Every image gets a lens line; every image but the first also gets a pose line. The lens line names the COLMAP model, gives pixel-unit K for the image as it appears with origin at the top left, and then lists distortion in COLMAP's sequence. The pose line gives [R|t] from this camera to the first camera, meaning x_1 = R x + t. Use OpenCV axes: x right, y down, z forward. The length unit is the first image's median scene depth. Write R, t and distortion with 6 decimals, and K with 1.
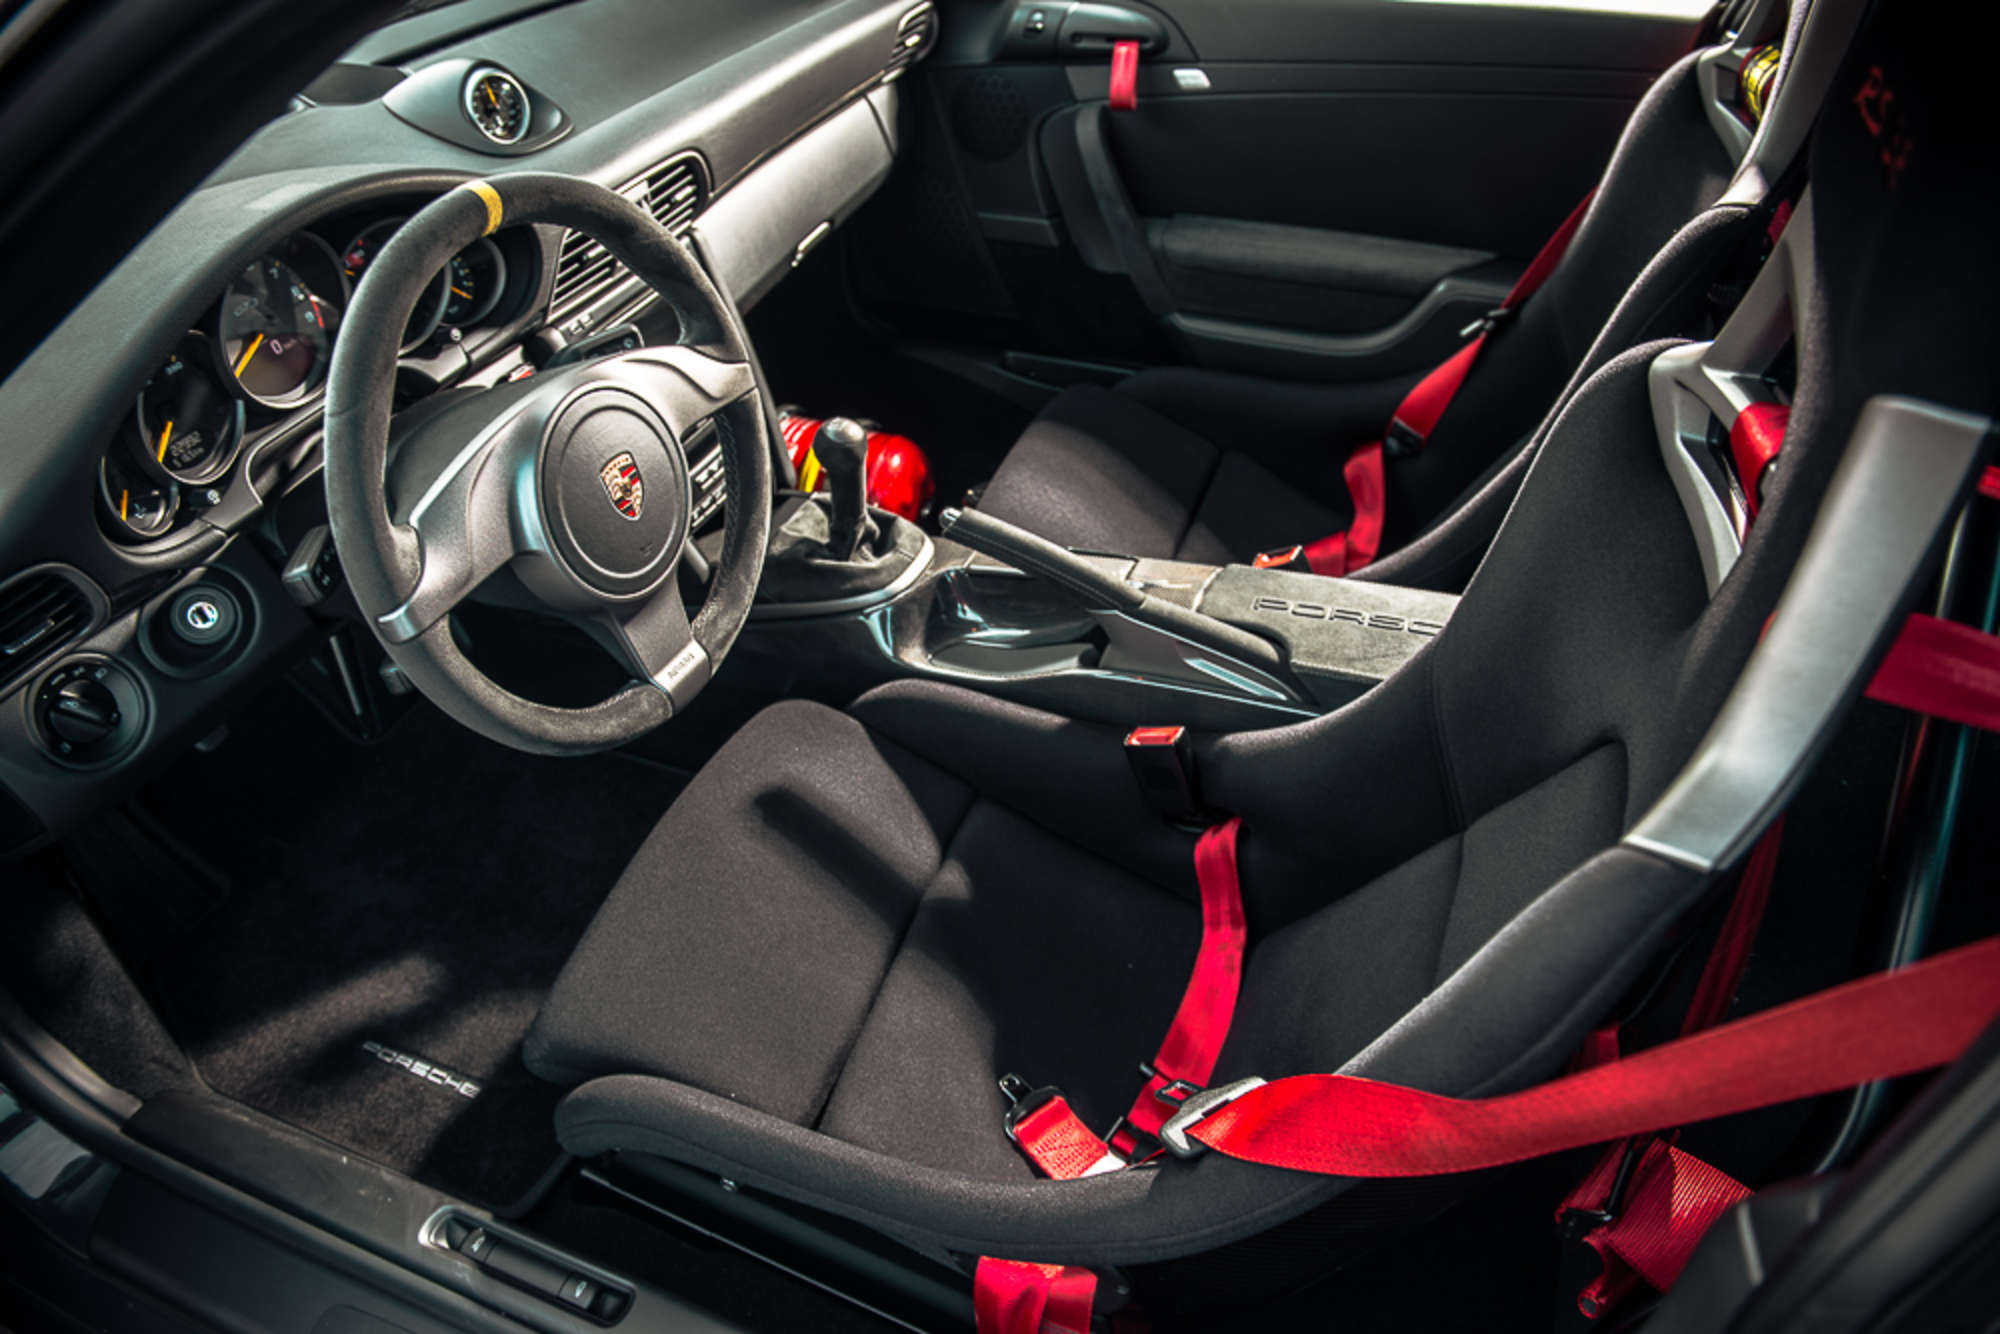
lens RADIAL K [[1400.7, 0, 998.6], [0, 1400.7, 674.6], [0, 0, 1]] dist [0.002689, 0.000101]
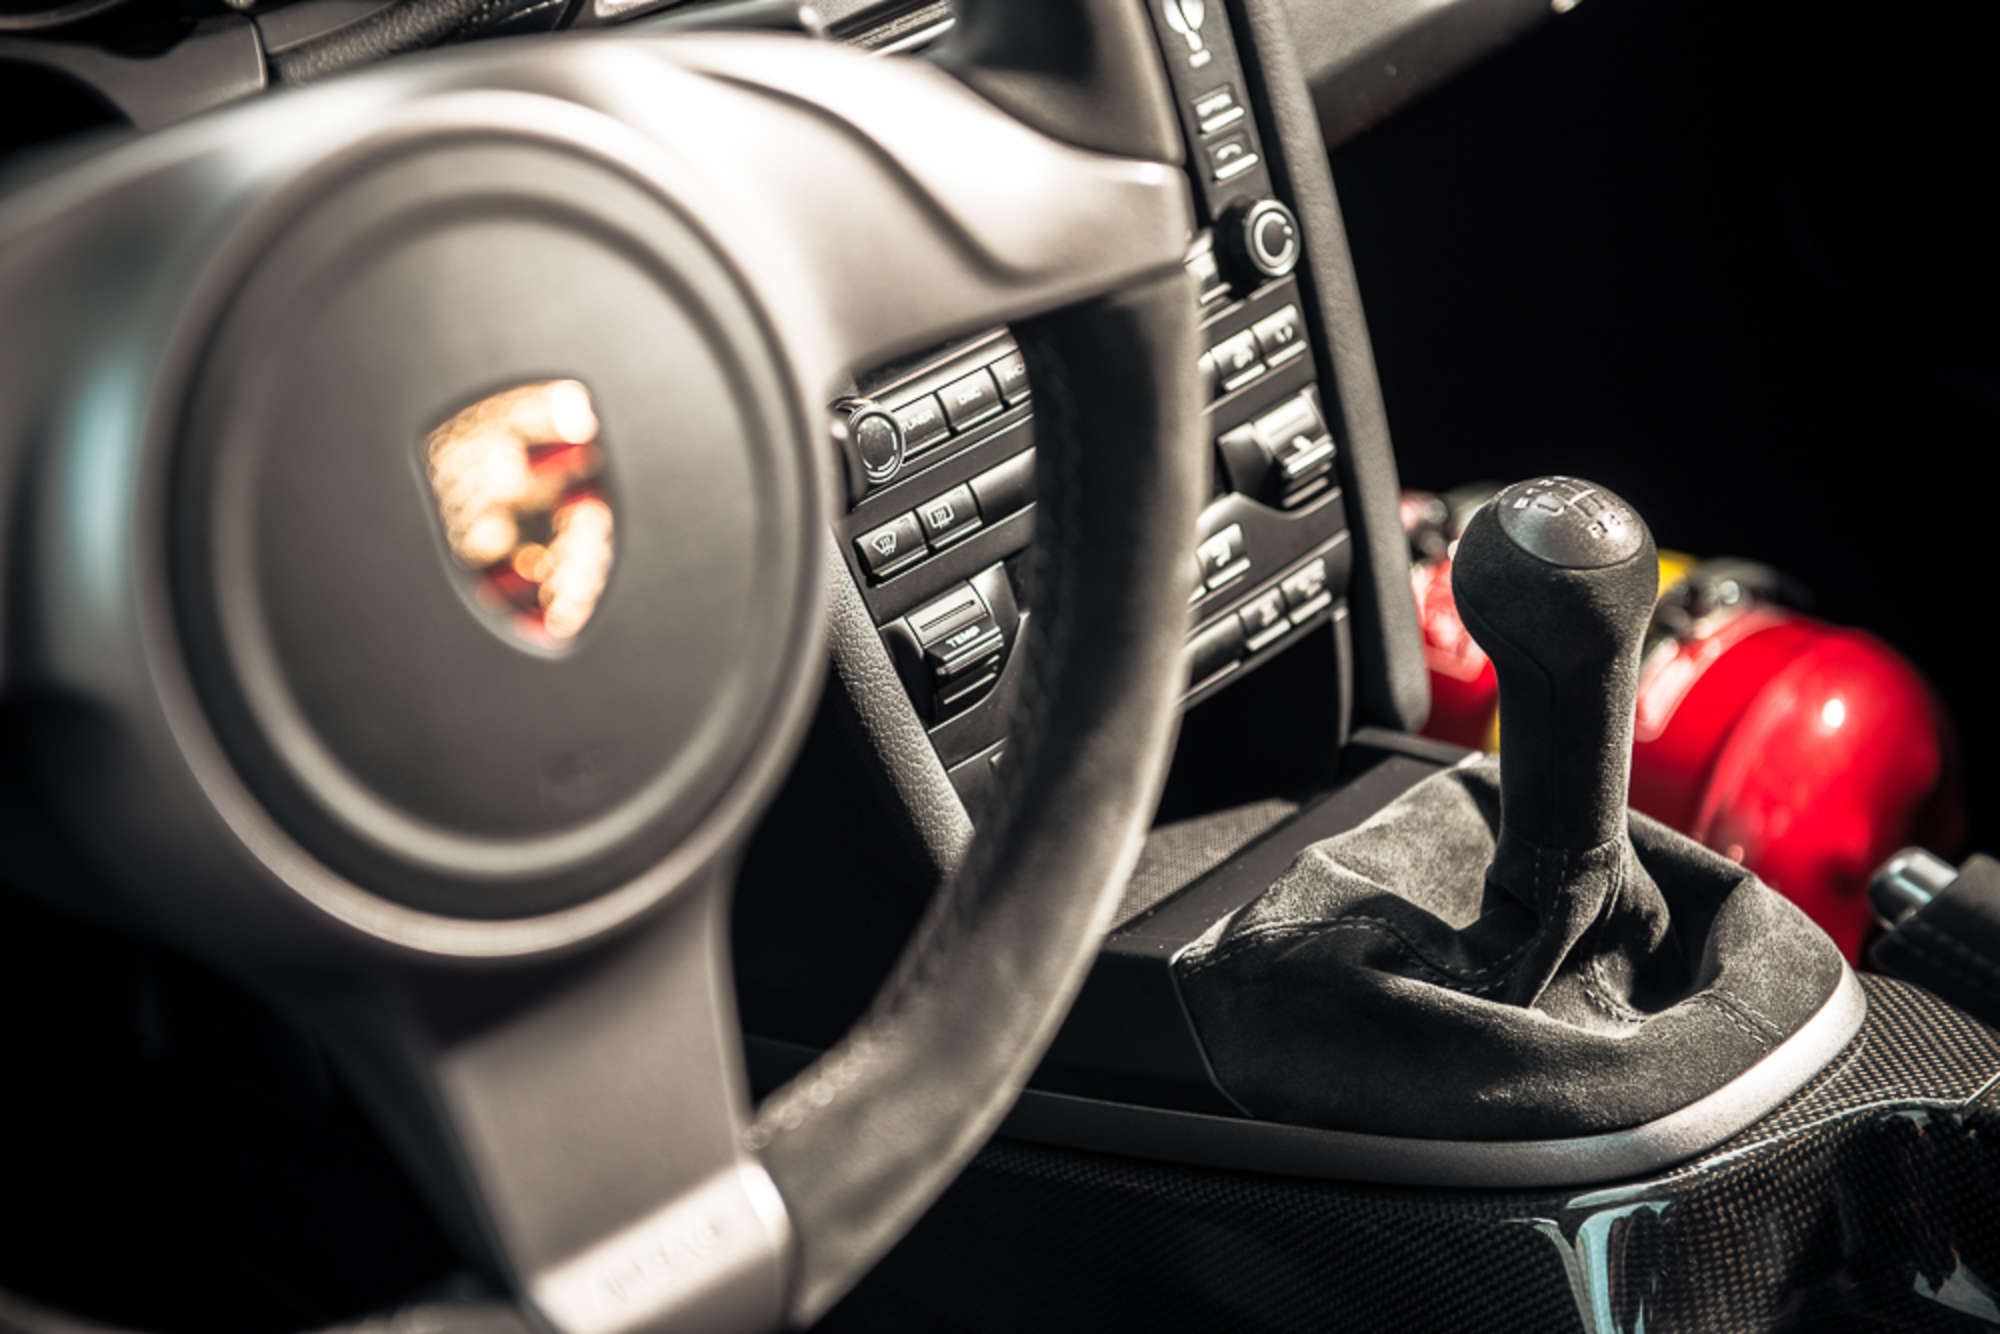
lens RADIAL K [[3946.2, 0, 999.0], [0, 3946.2, 665.8], [0, 0, 1]] dist [0.089030, 0.000000]
pose [[0.937176, 0.133475, -0.322314, 0.034438], [-0.190161, 0.970037, -0.151216, -0.010316], [0.292473, 0.203008, 0.934477, 0.252948]]
